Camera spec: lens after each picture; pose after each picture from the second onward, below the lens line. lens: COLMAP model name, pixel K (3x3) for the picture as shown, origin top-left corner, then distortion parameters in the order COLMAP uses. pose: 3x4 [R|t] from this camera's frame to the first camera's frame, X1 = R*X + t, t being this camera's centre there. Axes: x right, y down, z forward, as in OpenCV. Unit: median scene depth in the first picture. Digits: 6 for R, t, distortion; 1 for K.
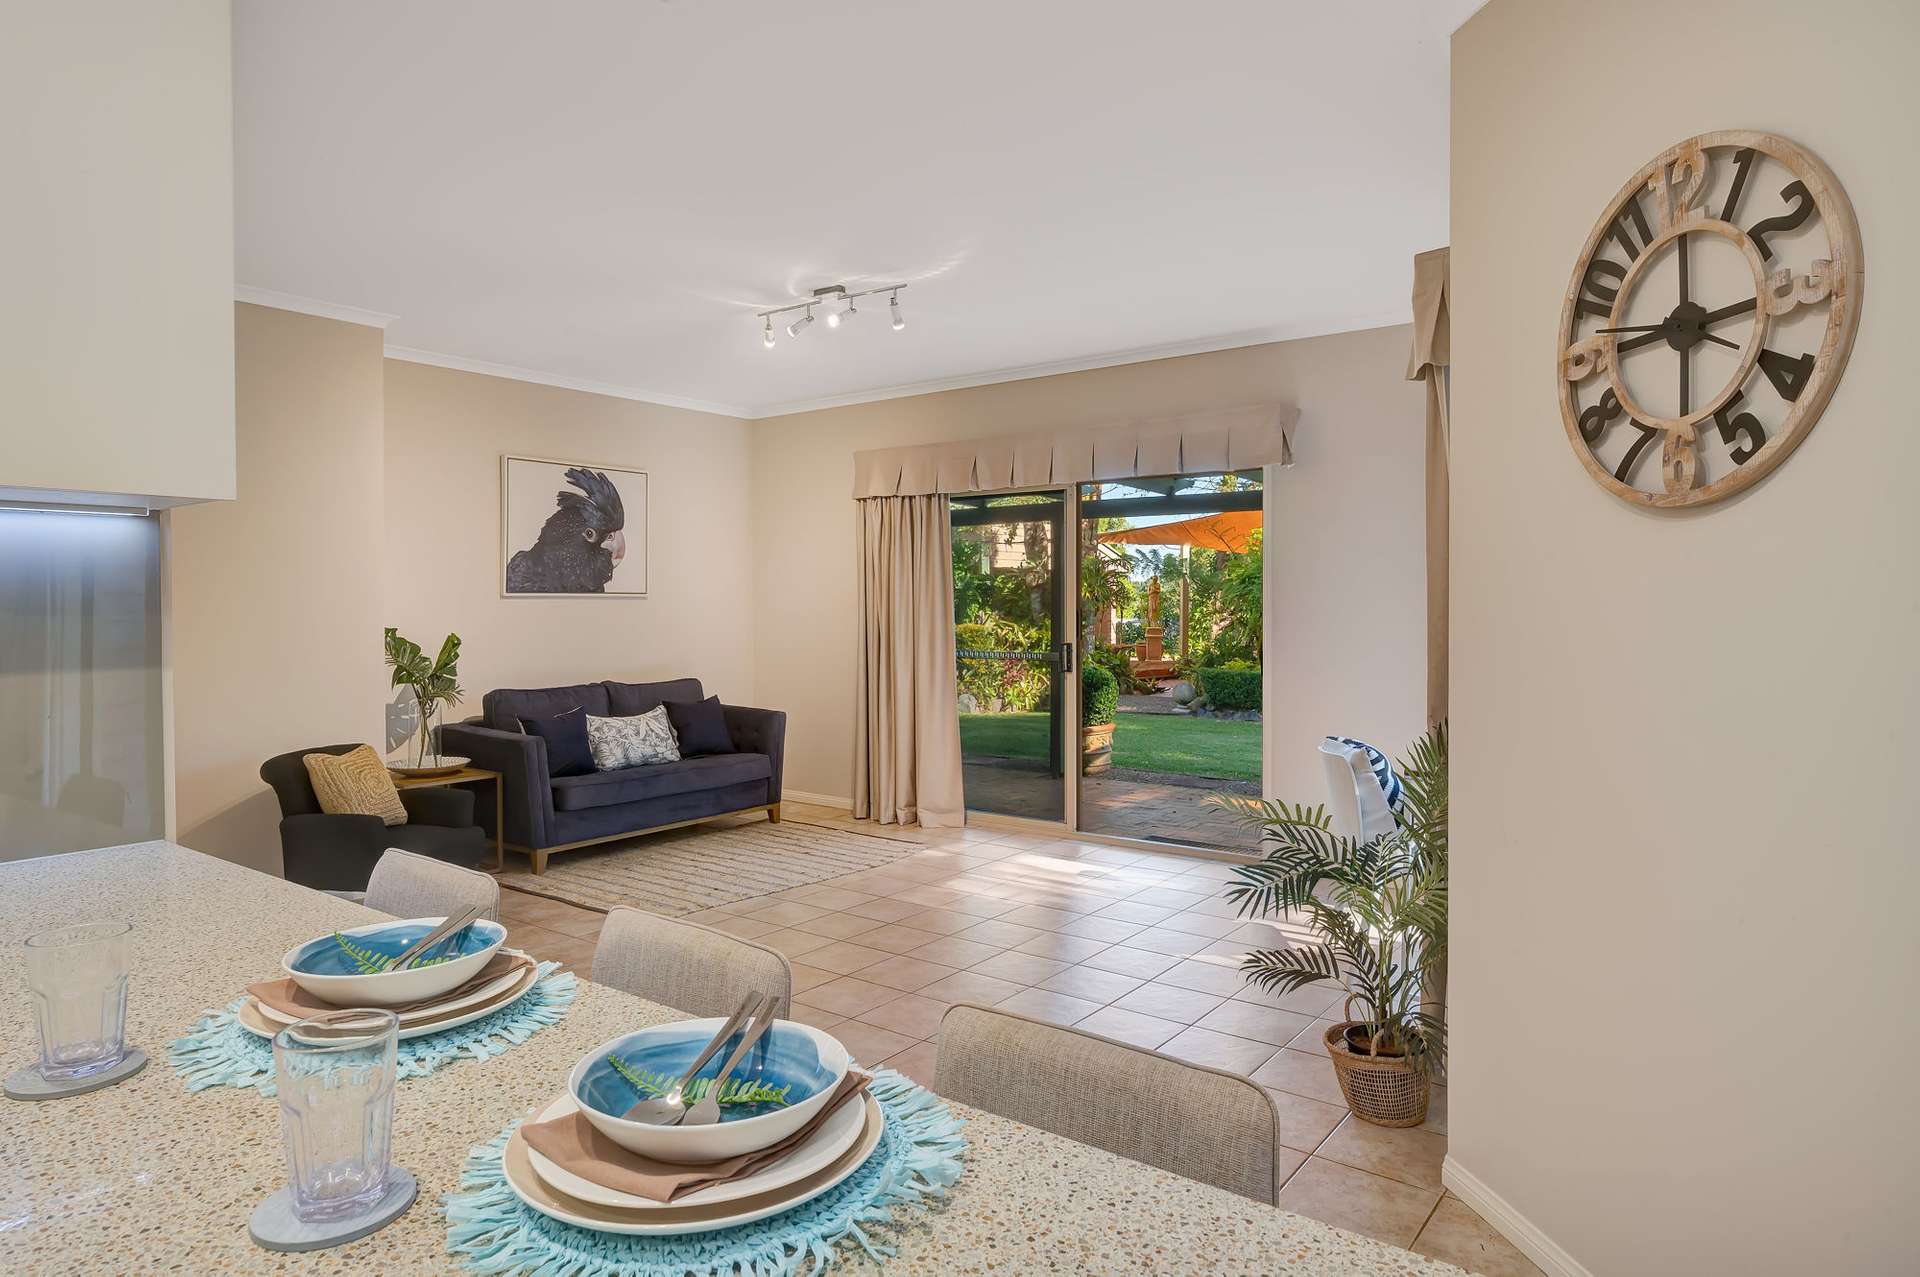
lens RADIAL K [[1113.0, 0, 960.9], [0, 1113.0, 630.9], [0, 0, 1]] dist [-0.003160, 0.000330]
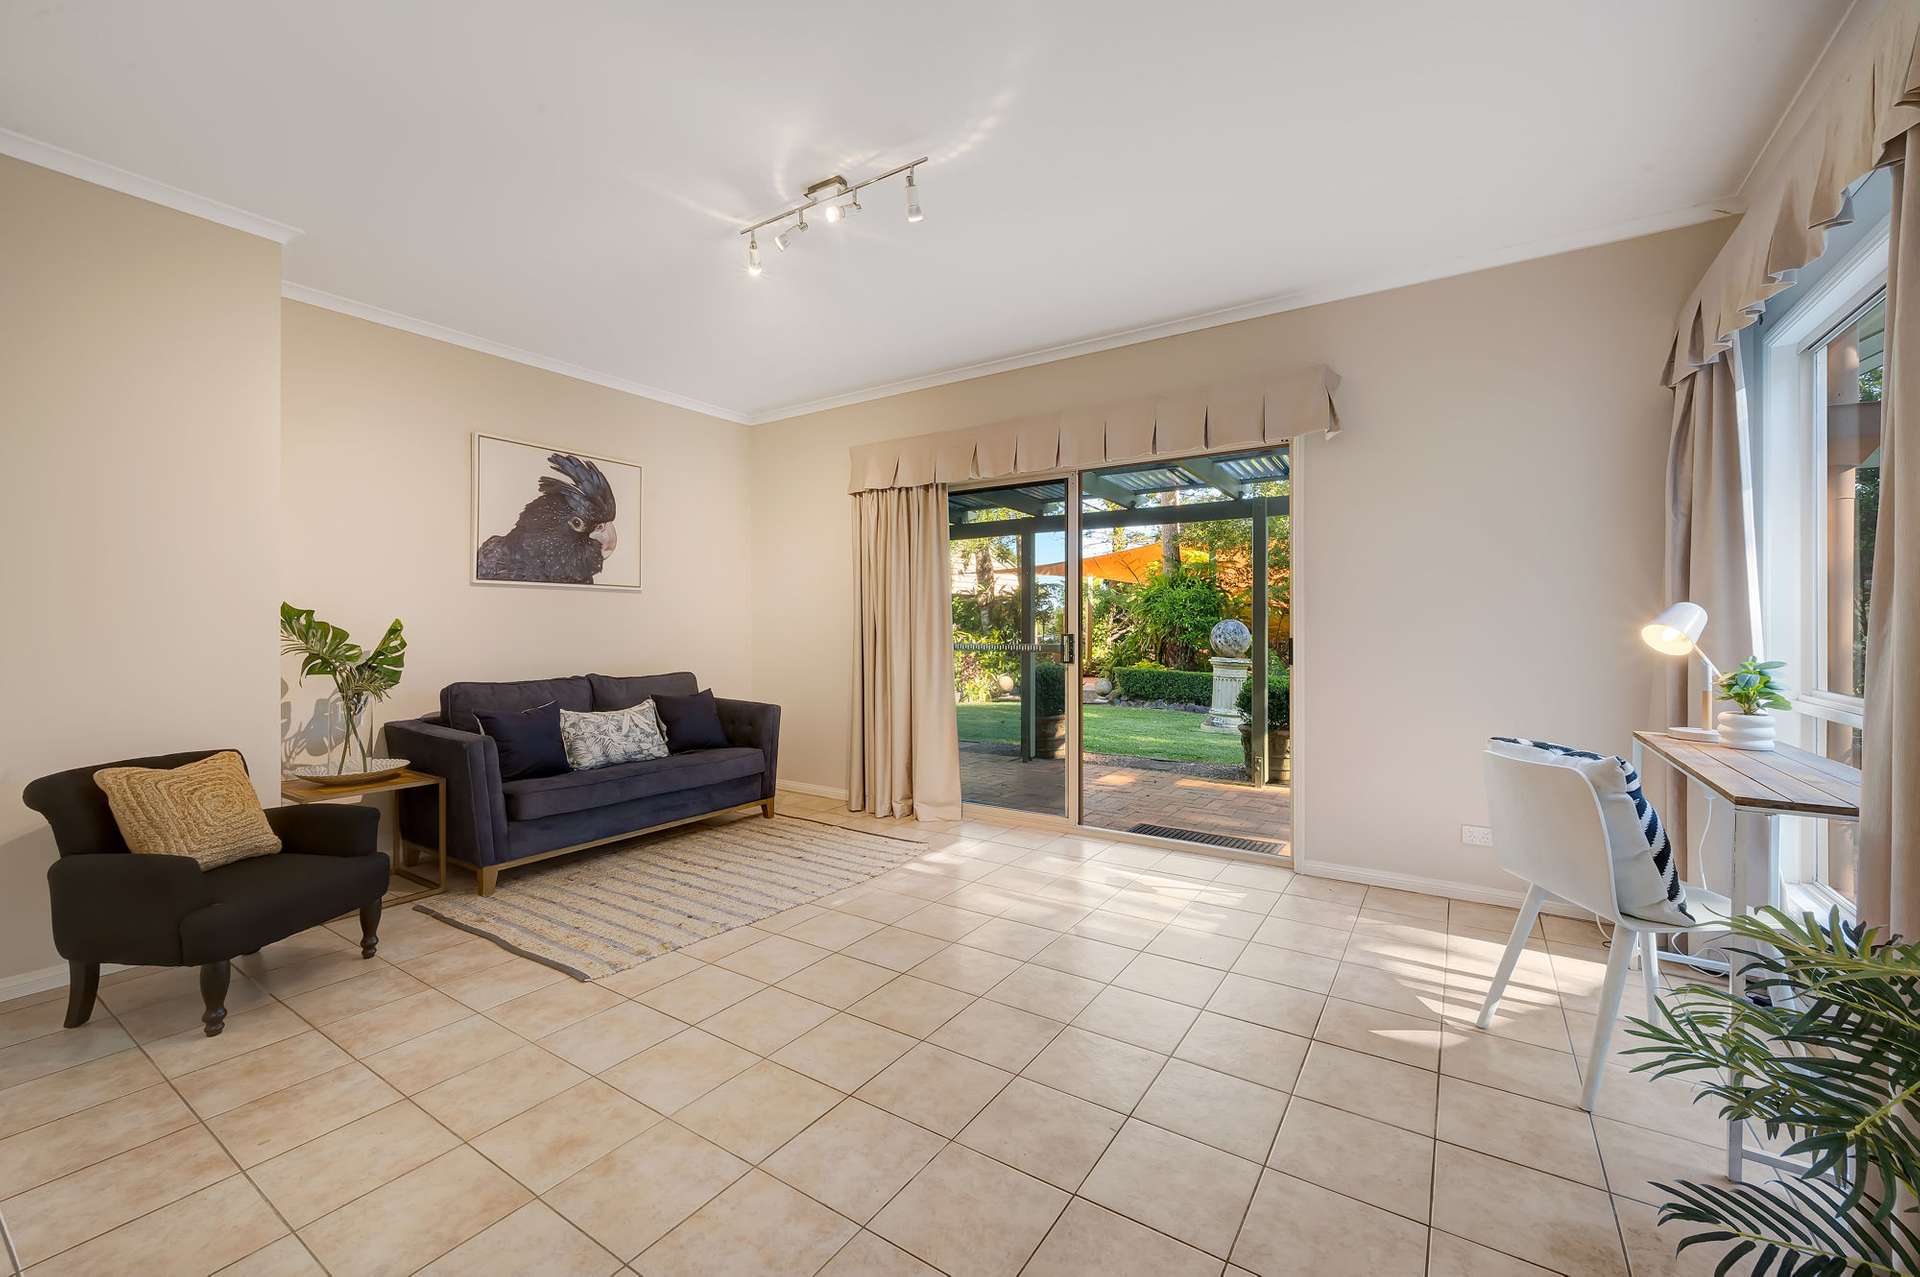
lens RADIAL K [[763.4, 0, 960.7], [0, 763.4, 635.7], [0, 0, 1]] dist [-0.002761, -0.000145]
pose [[0.998171, 0.000433, 0.060457, -0.040320], [0.000374, 0.999911, -0.013329, 0.021374], [-0.060458, 0.013327, 0.998082, 0.329865]]
